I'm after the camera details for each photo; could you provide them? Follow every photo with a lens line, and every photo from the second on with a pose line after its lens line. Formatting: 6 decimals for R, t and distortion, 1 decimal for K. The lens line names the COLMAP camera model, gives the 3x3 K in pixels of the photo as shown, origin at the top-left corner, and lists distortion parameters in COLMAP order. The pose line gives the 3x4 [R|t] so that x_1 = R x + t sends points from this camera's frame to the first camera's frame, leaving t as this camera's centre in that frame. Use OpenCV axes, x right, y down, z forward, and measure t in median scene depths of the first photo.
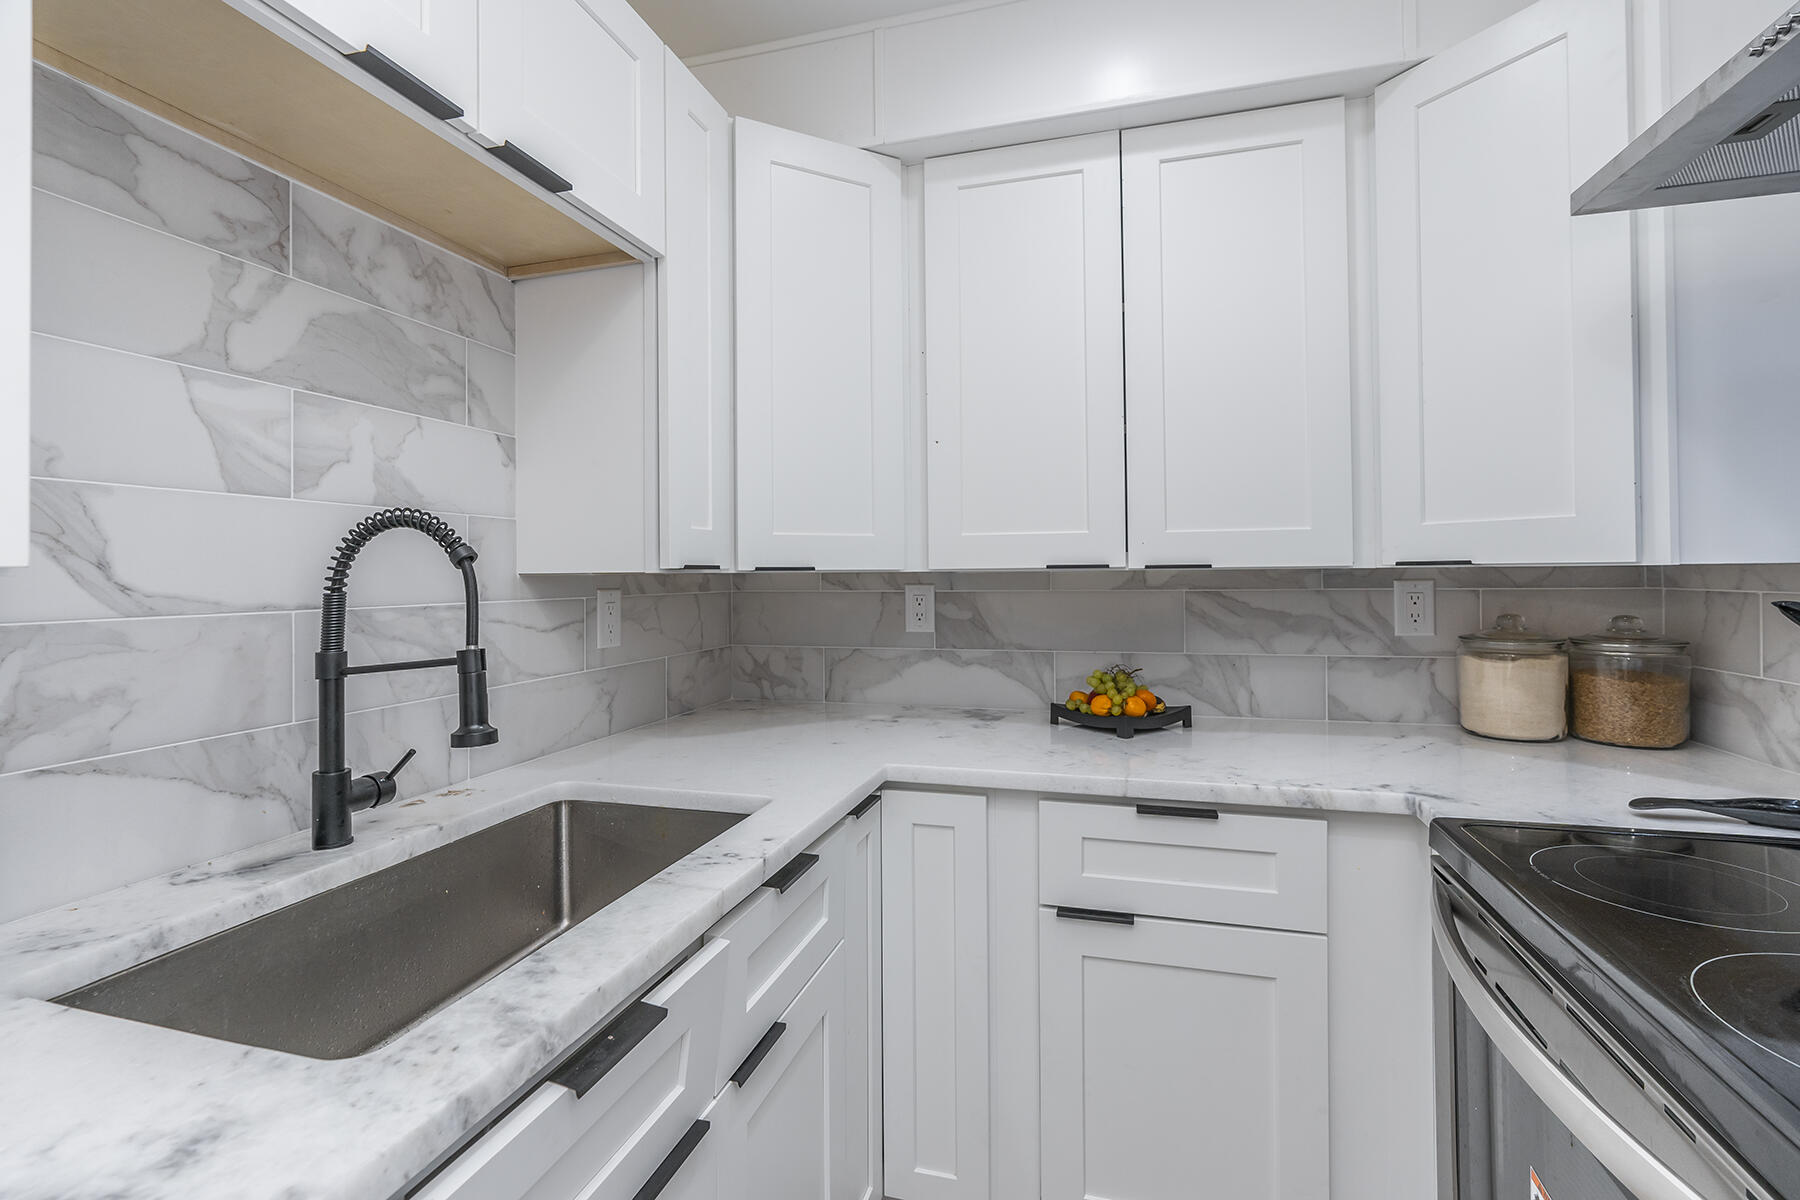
lens RADIAL K [[820.8, 0, 899.7], [0, 820.8, 560.5], [0, 0, 1]] dist [-0.001589, 0.000058]
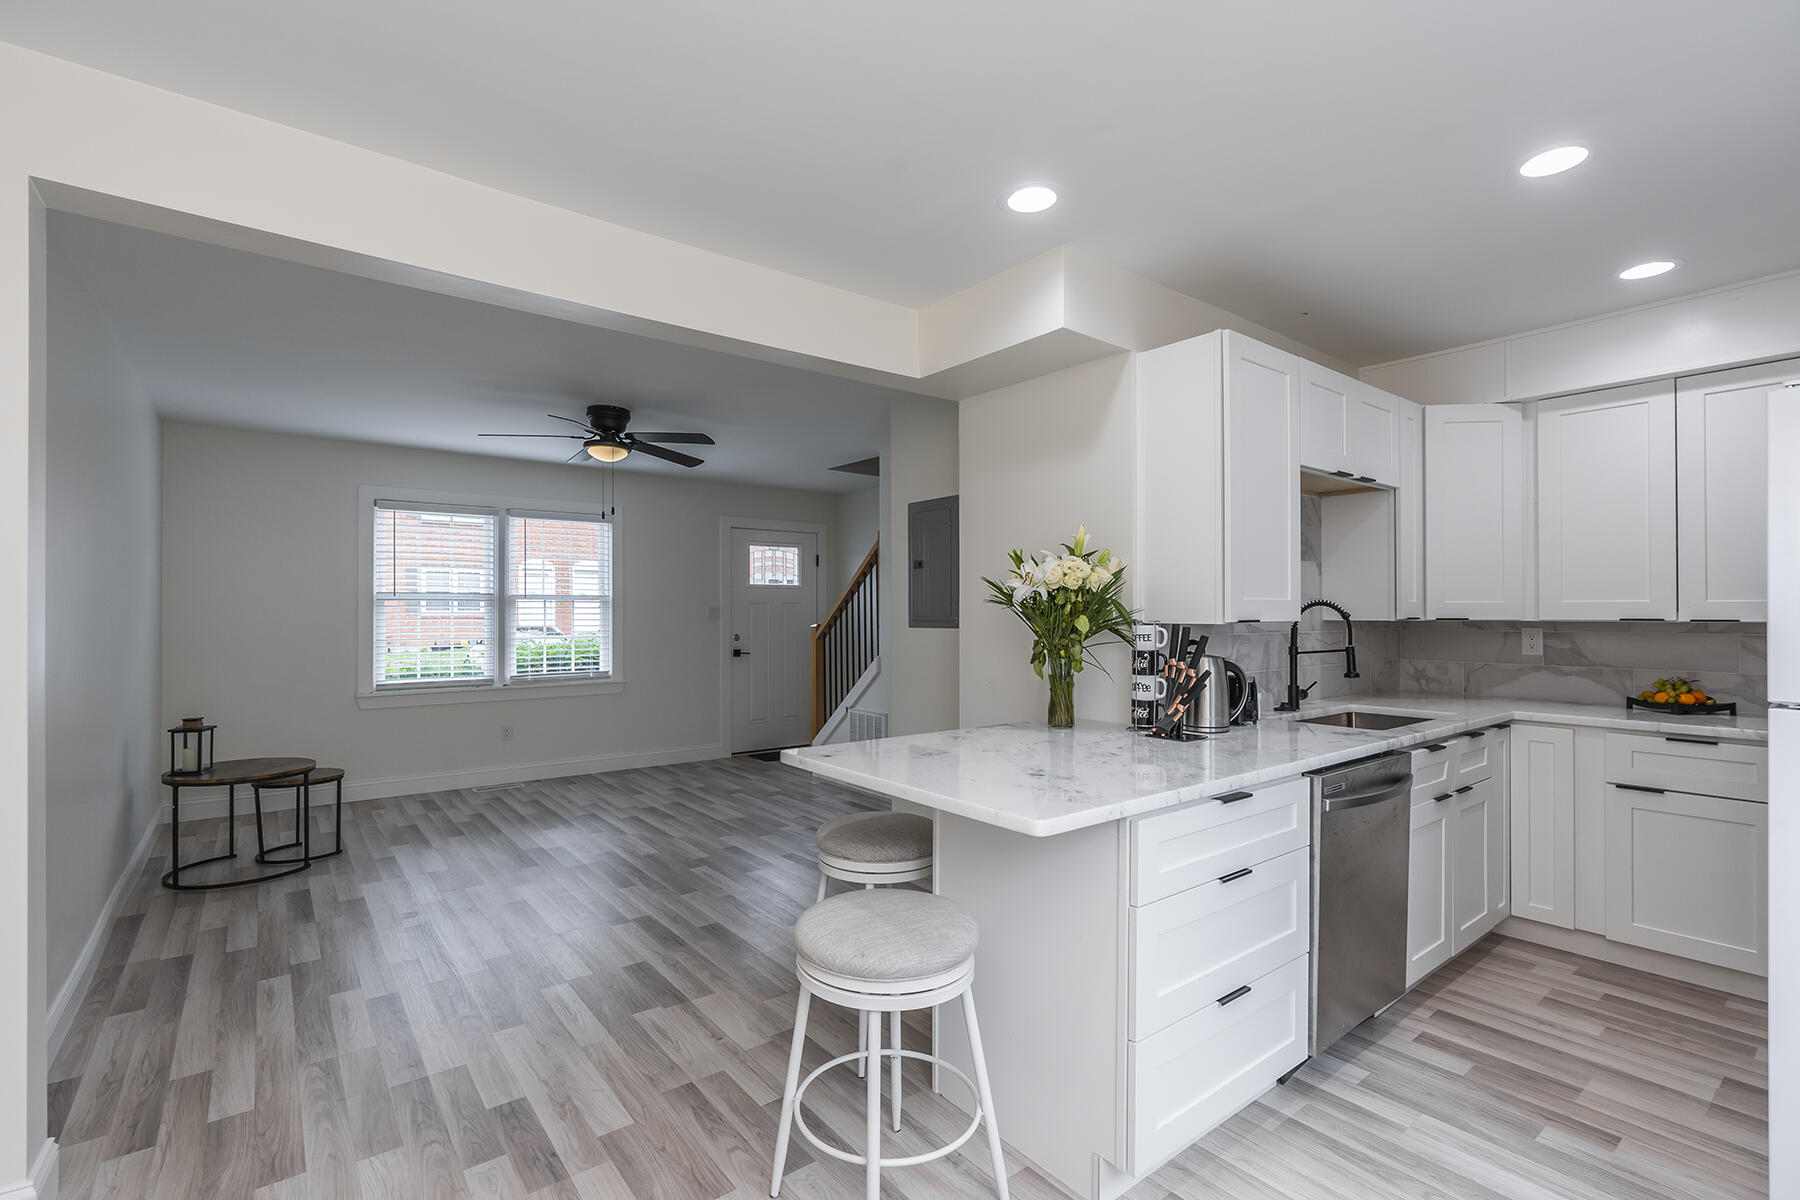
lens RADIAL K [[821.5, 0, 890.3], [0, 821.5, 607.7], [0, 0, 1]] dist [-0.004620, 0.000590]
pose [[0.806636, 0.004967, -0.591027, -0.055067], [0.002700, 0.999923, 0.012088, -0.043919], [0.591042, -0.011346, 0.806561, -1.396549]]
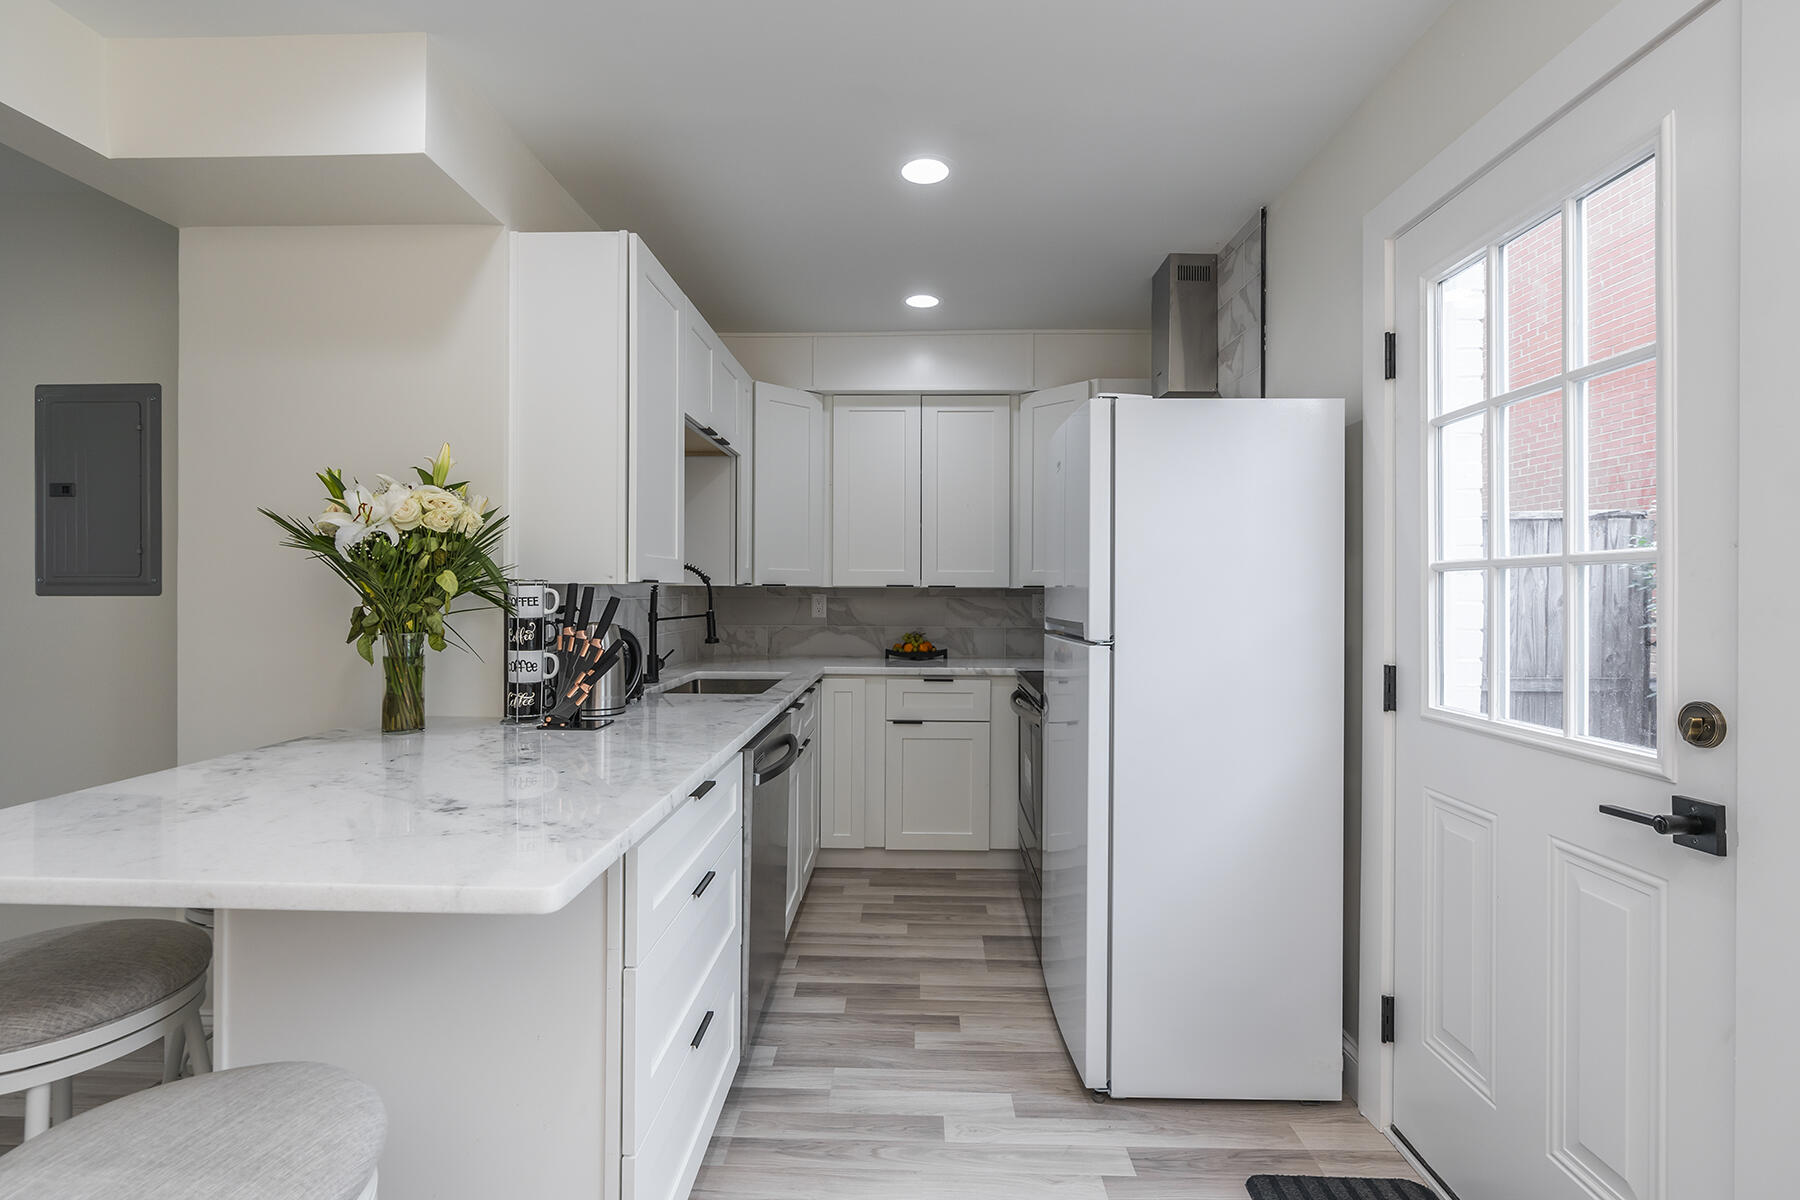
lens RADIAL K [[837.2, 0, 898.8], [0, 837.2, 593.5], [0, 0, 1]] dist [-0.008404, 0.000639]
pose [[0.967353, 0.011755, 0.253161, -0.355362], [-0.016528, 0.999723, 0.016737, -0.009901], [-0.252894, -0.020375, 0.967279, -1.183219]]
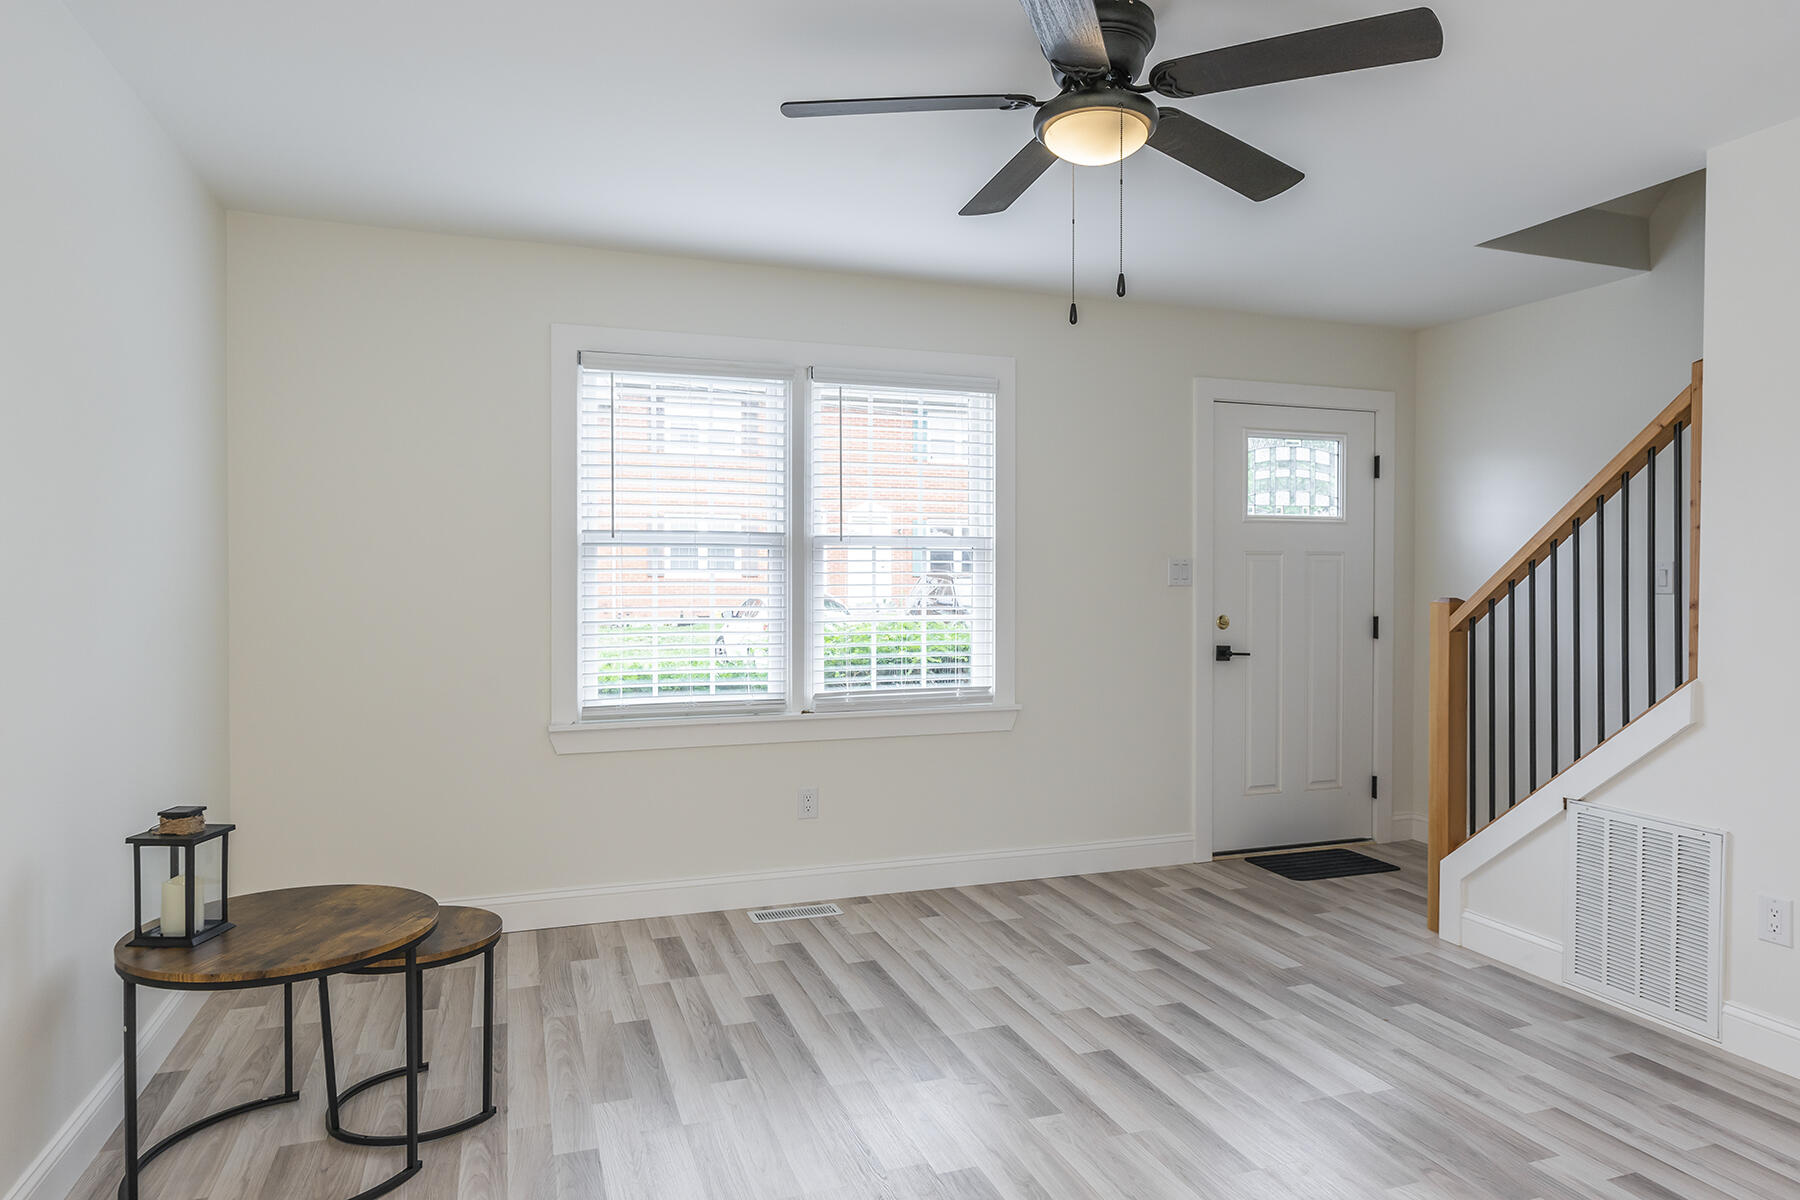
lens RADIAL K [[1099.7, 0, 895.5], [0, 1099.7, 597.5], [0, 0, 1]] dist [-0.001800, 0.000137]
pose [[0.584564, 0.027685, -0.810875, -1.370669], [0.004315, 0.999297, 0.037229, -0.013612], [0.811336, -0.025262, 0.584034, -0.794295]]
